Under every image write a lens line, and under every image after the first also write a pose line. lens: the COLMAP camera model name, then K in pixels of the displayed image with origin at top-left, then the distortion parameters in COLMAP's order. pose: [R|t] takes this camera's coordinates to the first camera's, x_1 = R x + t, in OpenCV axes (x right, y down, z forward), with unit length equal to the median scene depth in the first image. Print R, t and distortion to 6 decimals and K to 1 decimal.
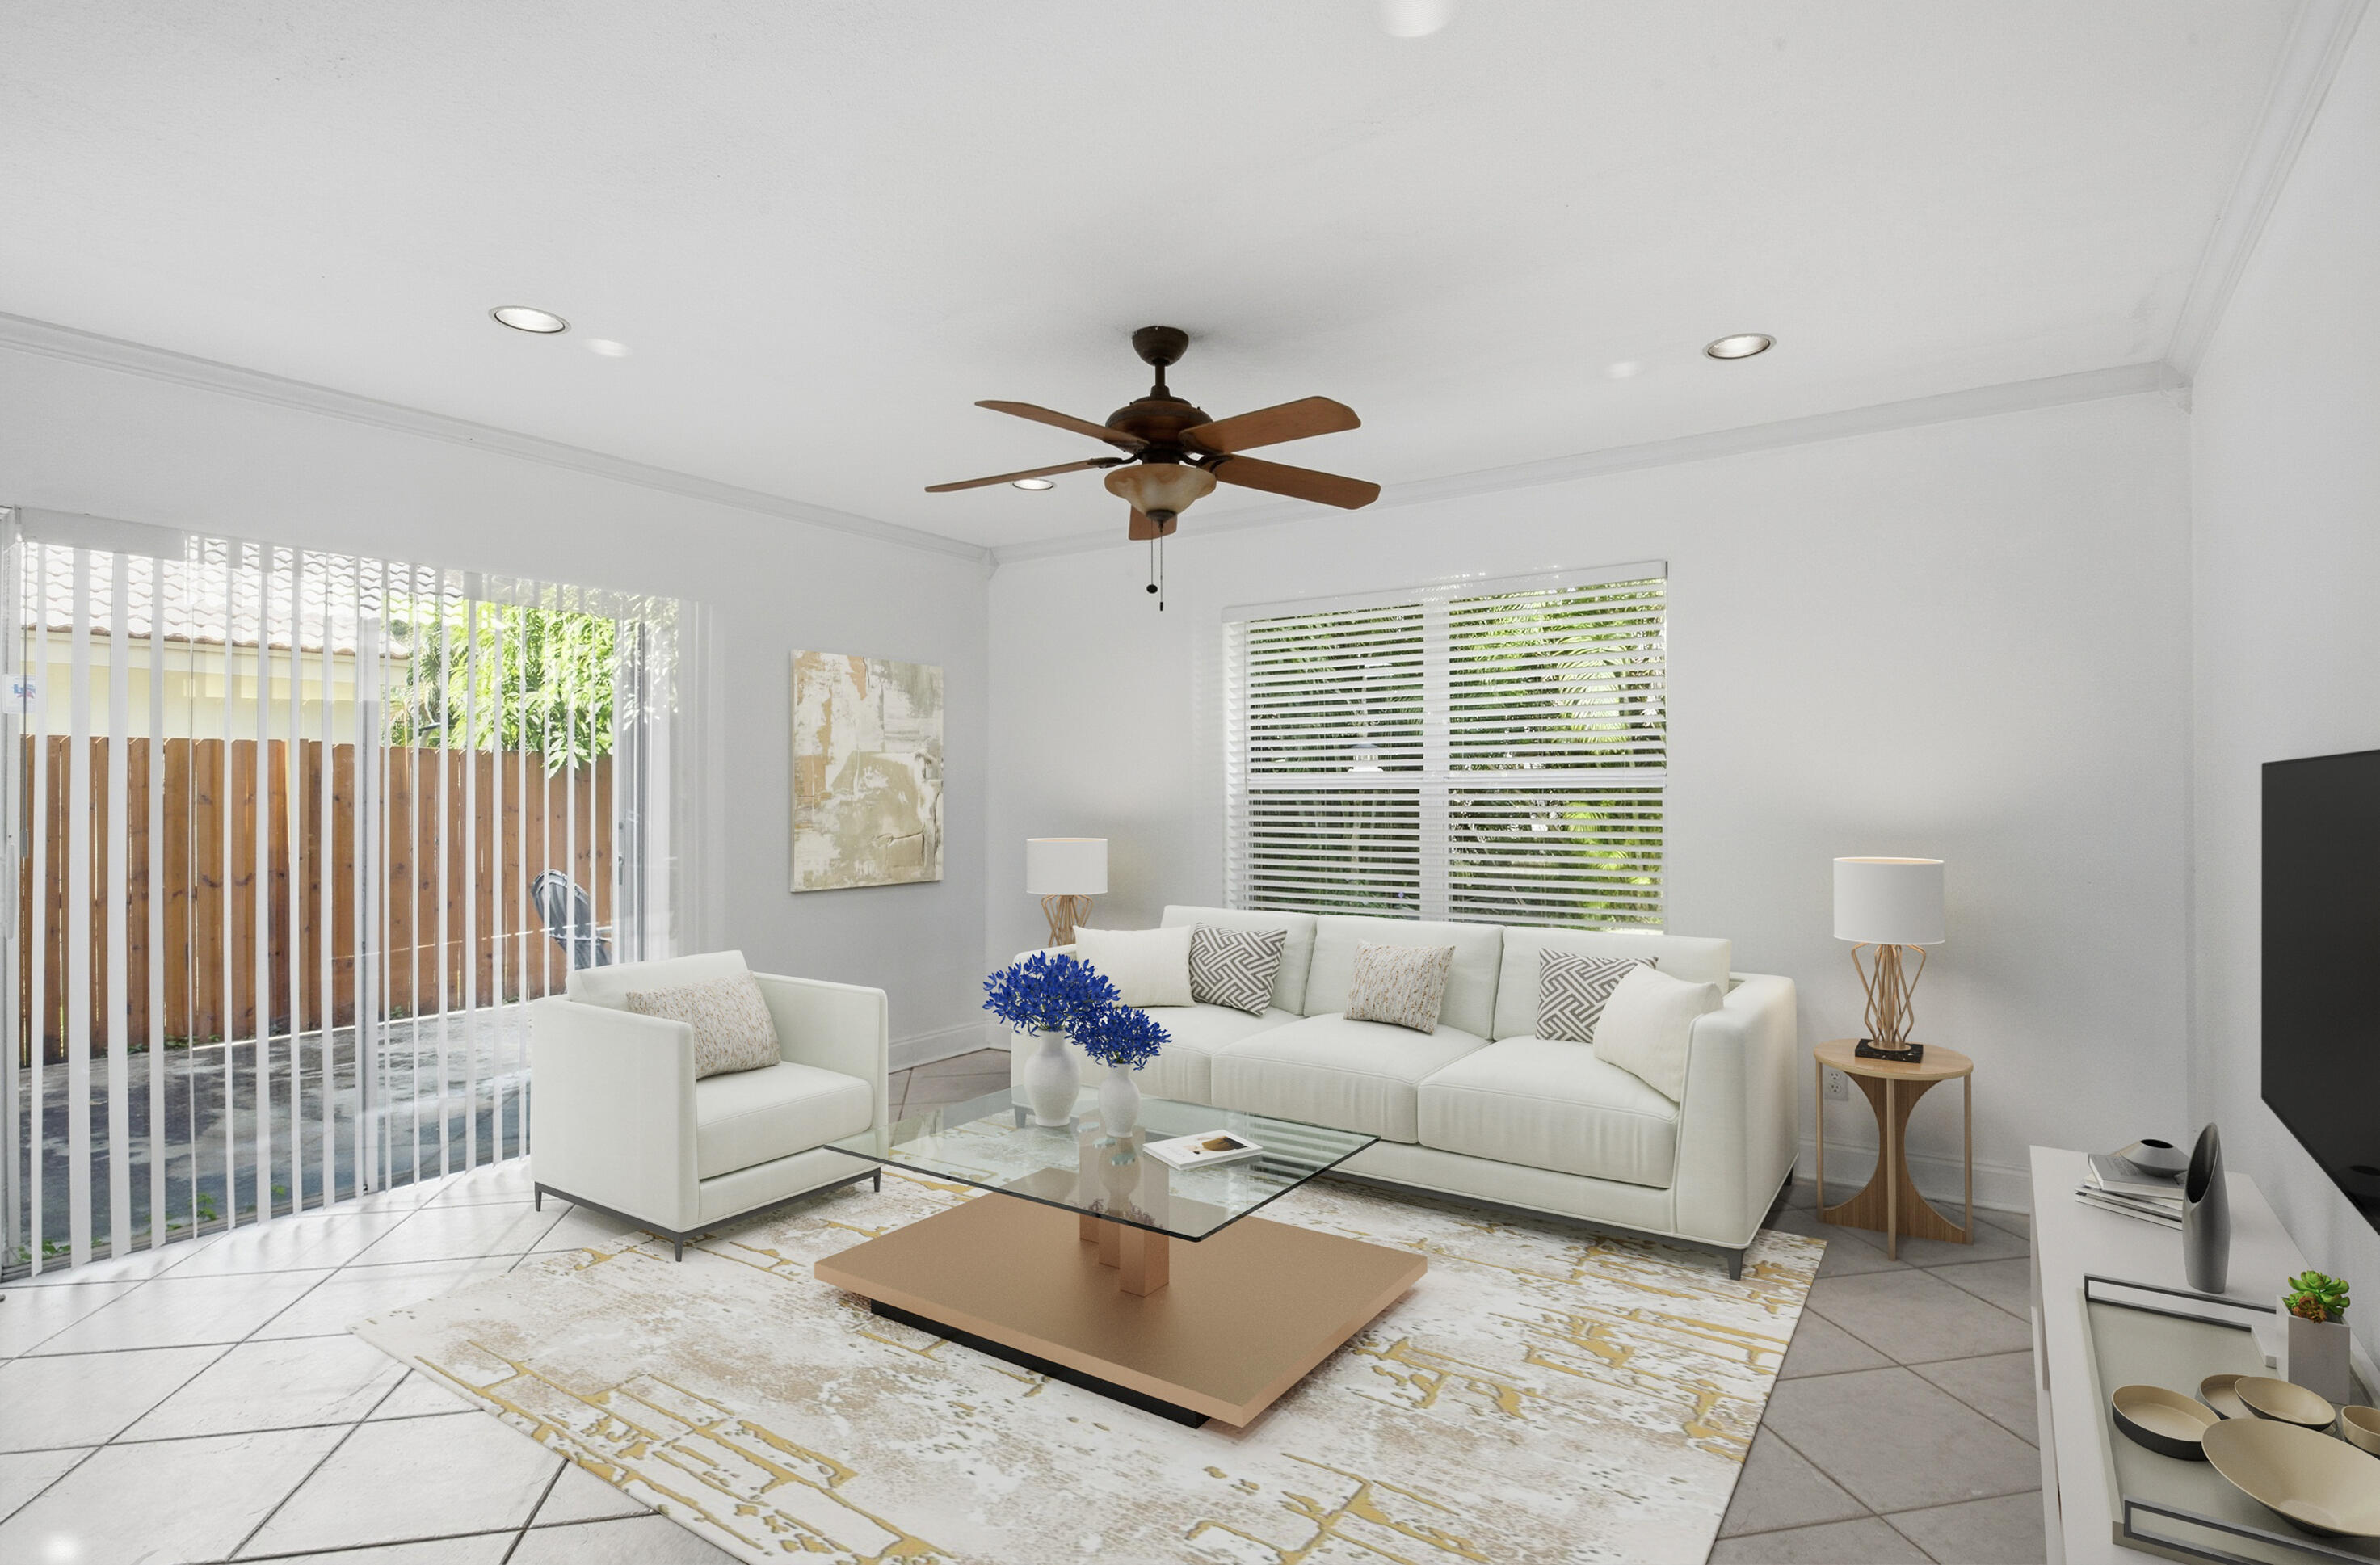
lens RADIAL K [[1189.0, 0, 1195.5], [0, 1189.0, 790.0], [0, 0, 1]] dist [-0.001002, -0.000088]
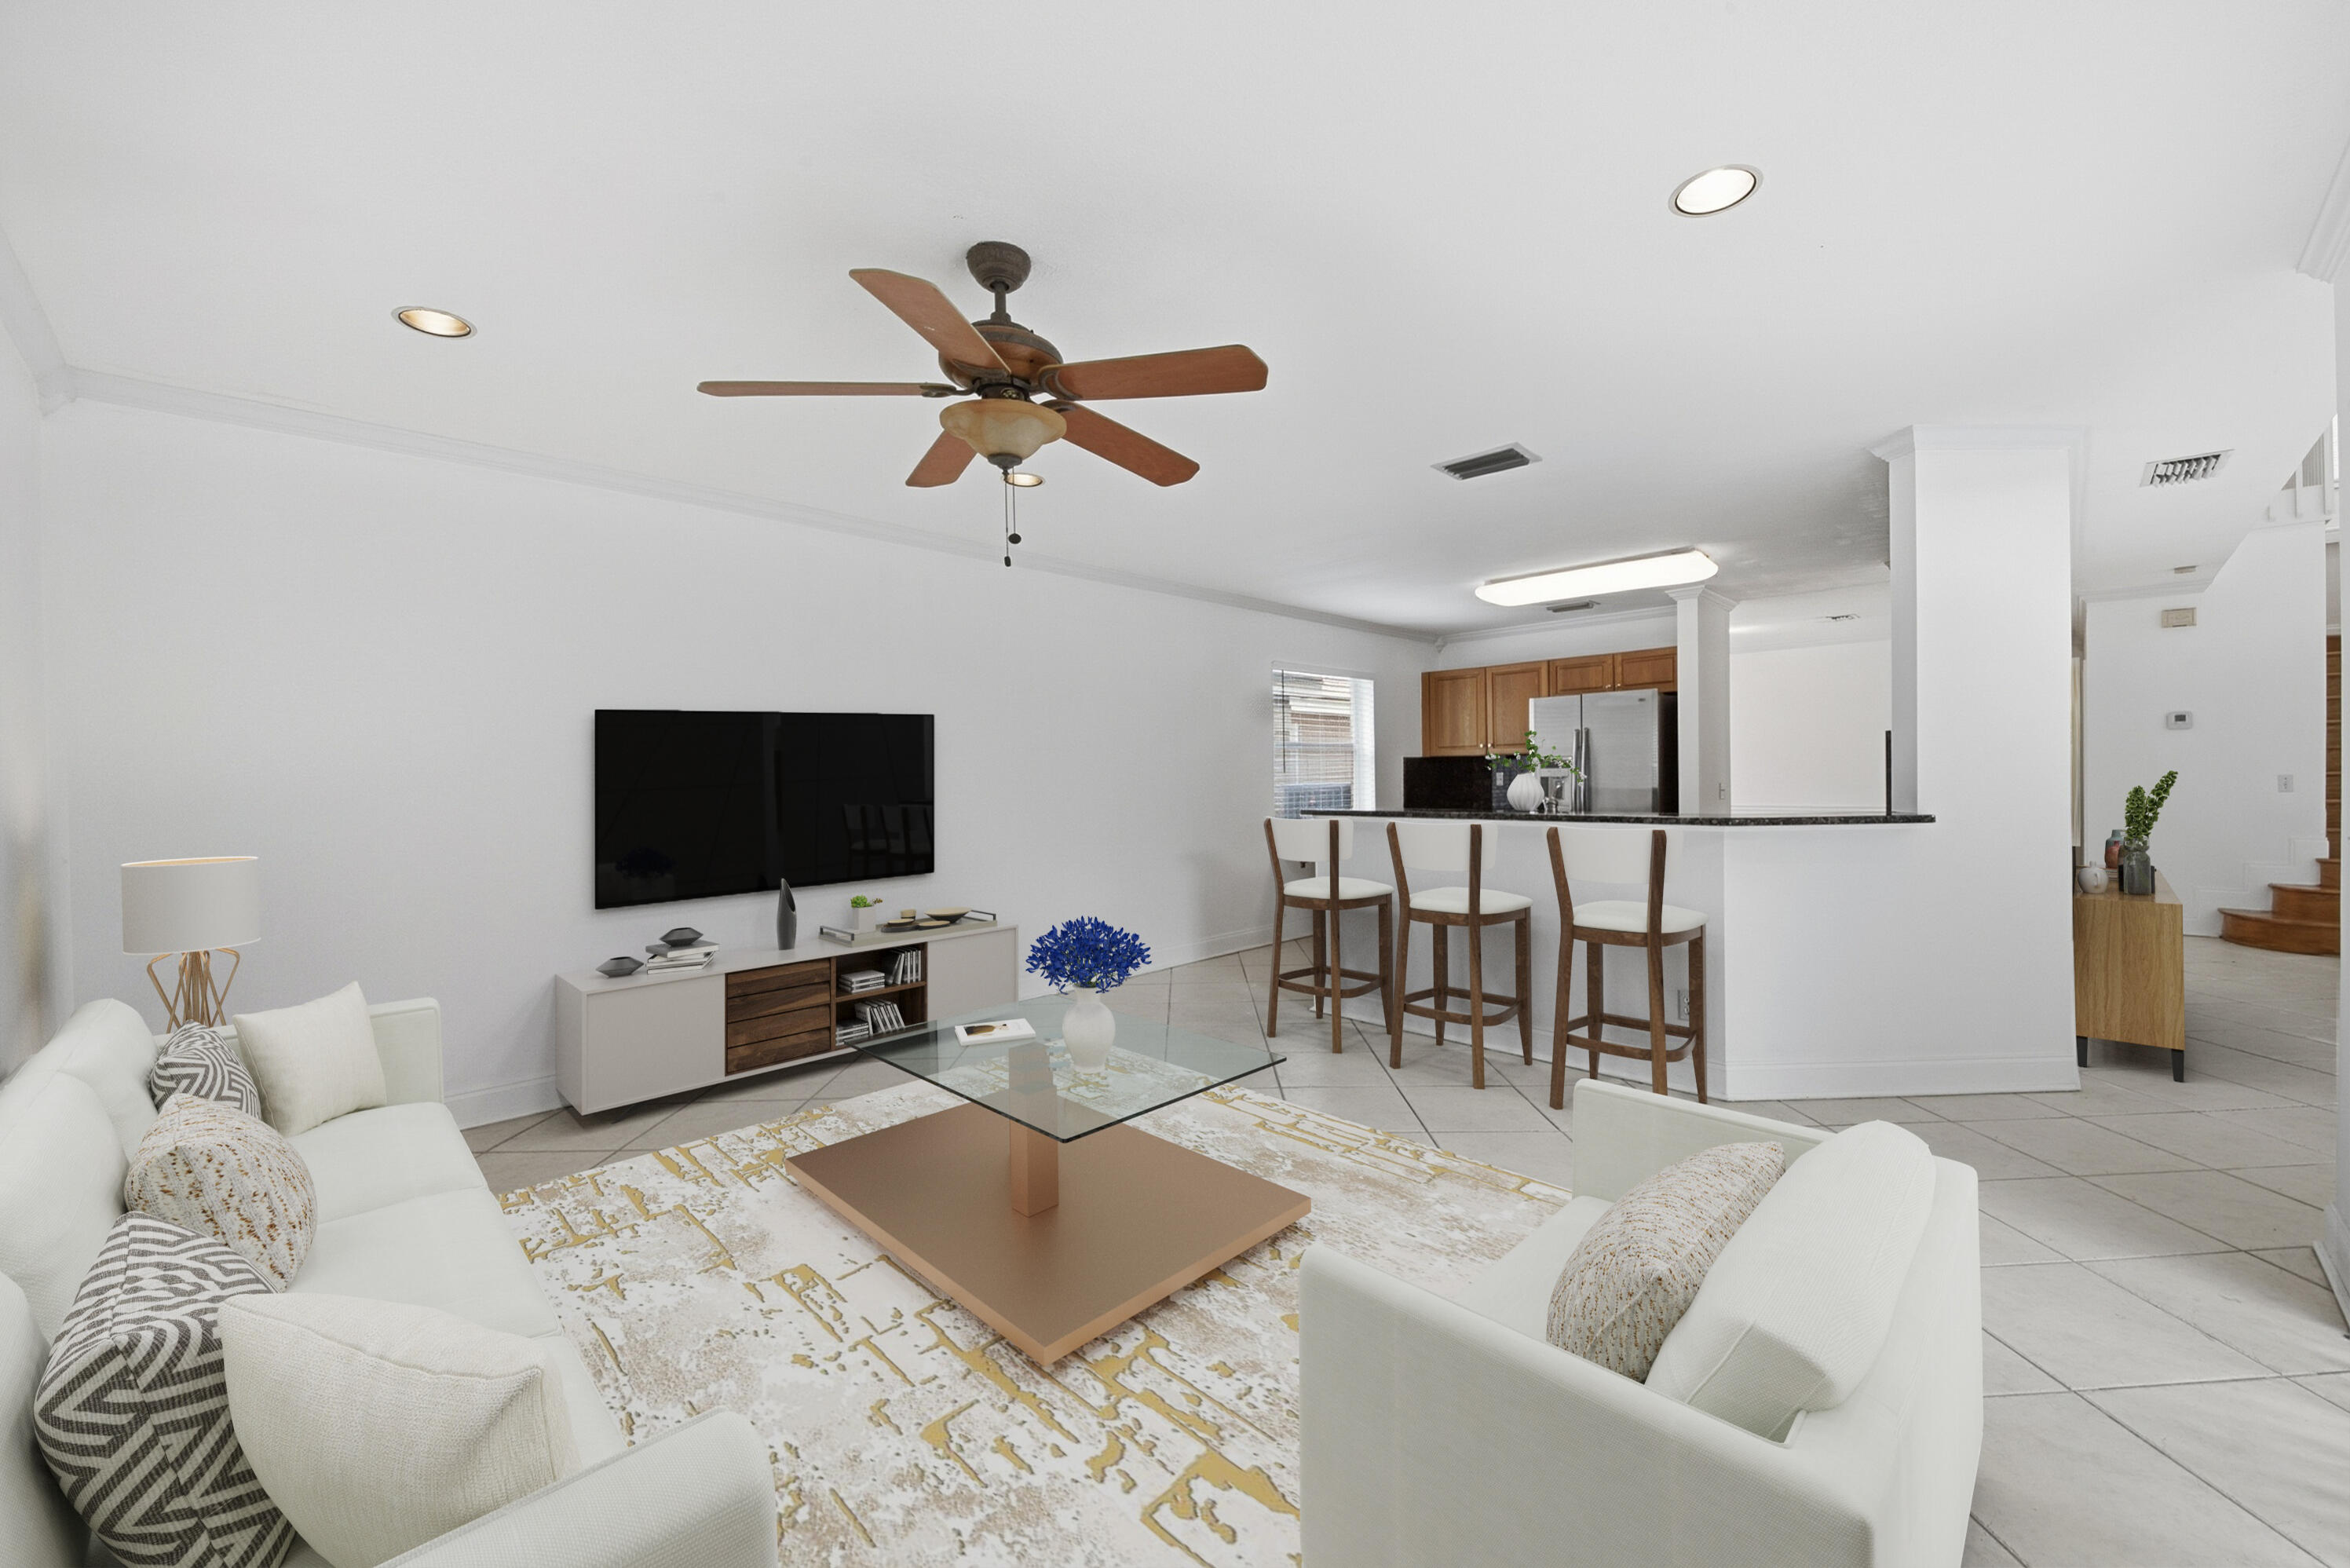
lens RADIAL K [[893.6, 0, 1170.7], [0, 893.6, 777.2], [0, 0, 1]] dist [0.001712, 0.000018]
pose [[-0.977010, 0.014865, 0.212673, -0.428797], [0.014363, 0.999889, -0.003907, 0.013055], [-0.212708, -0.000763, -0.977116, 2.226024]]
